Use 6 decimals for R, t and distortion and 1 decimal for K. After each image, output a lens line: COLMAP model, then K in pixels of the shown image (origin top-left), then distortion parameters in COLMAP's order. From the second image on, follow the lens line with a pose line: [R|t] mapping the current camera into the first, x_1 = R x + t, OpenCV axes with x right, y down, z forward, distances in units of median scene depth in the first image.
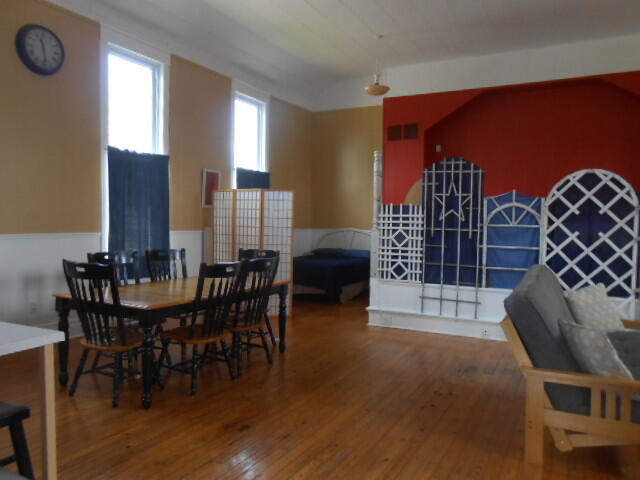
lens RADIAL K [[495.2, 0, 320.0], [0, 495.2, 240.0], [0, 0, 1]] dist [-0.034464, 0.042739]
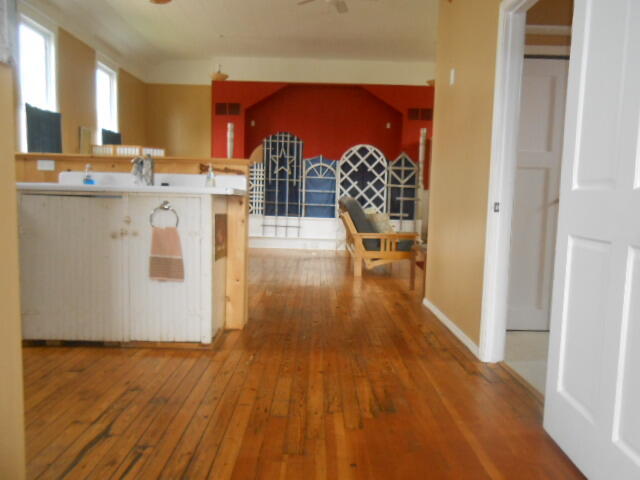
lens RADIAL K [[495.2, 0, 320.0], [0, 495.2, 240.0], [0, 0, 1]] dist [-0.034464, 0.042739]
pose [[0.882885, -0.030376, 0.468605, -0.356615], [0.003358, 0.998289, 0.058384, 0.076724], [-0.469576, -0.049973, 0.881476, -0.412215]]
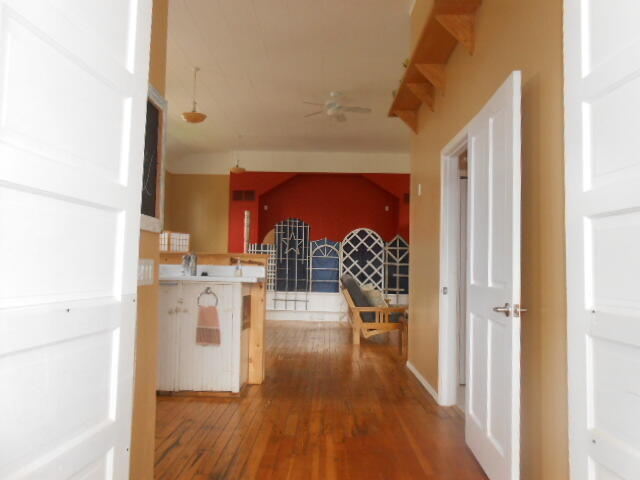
lens RADIAL K [[495.2, 0, 320.0], [0, 495.2, 240.0], [0, 0, 1]] dist [-0.034464, 0.042739]
pose [[0.891699, 0.029400, 0.451673, -0.437977], [0.009796, 0.996401, -0.084197, 0.059542], [-0.452522, 0.079503, 0.888202, -0.598000]]
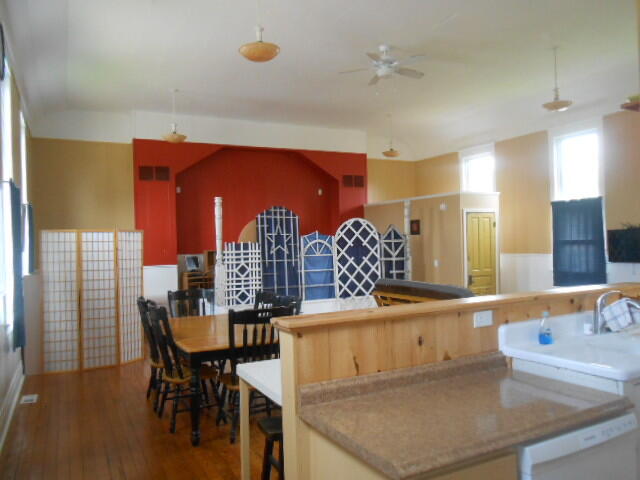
lens RADIAL K [[495.2, 0, 320.0], [0, 495.2, 240.0], [0, 0, 1]] dist [-0.034464, 0.042739]
pose [[0.567898, -0.023182, 0.822772, -0.774157], [0.065787, 0.997684, -0.017297, -0.046953], [-0.820466, 0.063950, 0.568108, 0.157724]]
